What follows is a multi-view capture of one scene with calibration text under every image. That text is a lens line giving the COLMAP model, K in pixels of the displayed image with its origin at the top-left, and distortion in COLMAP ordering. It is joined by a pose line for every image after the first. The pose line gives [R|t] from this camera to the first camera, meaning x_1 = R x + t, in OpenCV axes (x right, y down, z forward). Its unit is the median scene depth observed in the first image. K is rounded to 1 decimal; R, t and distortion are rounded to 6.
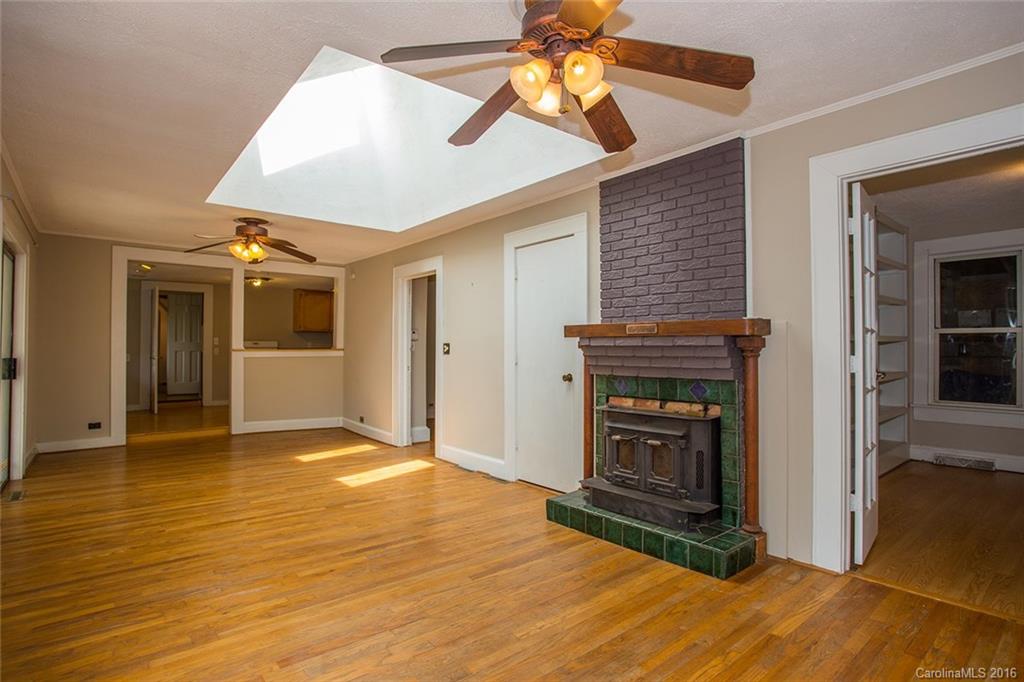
lens RADIAL K [[528.9, 0, 512.0], [0, 528.9, 341.0], [0, 0, 1]] dist [-0.065066, 0.032686]
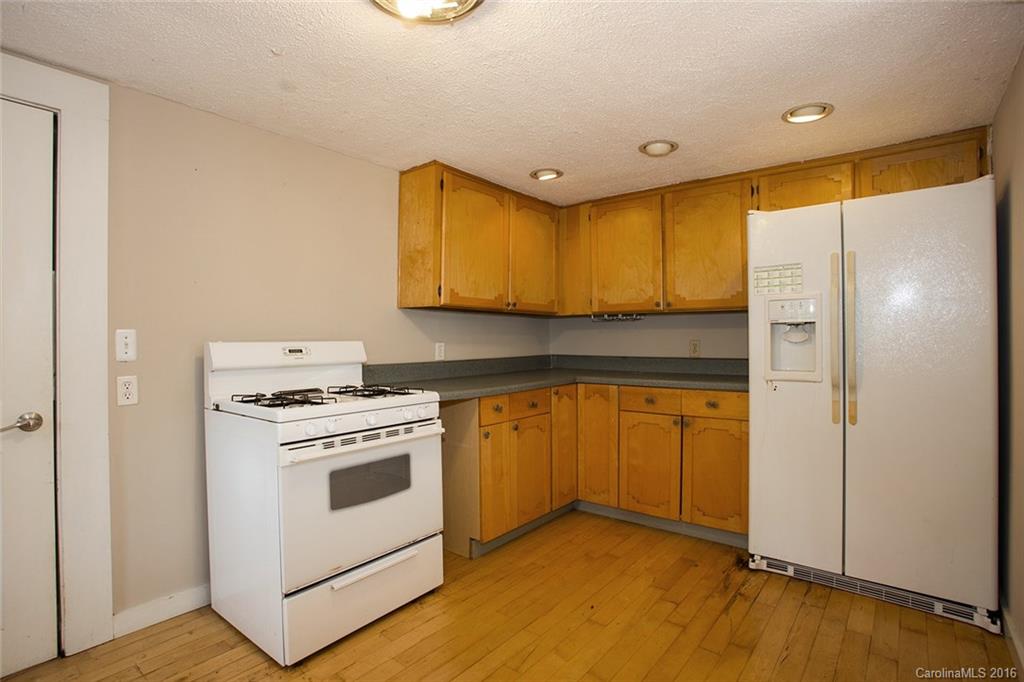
lens RADIAL K [[501.3, 0, 512.0], [0, 501.3, 341.0], [0, 0, 1]] dist [-0.075578, 0.033612]
pose [[0.982208, -0.007625, 0.187640, -0.429082], [0.004162, 0.999814, 0.018845, -0.004387], [-0.187749, -0.017729, 0.982057, 0.736118]]
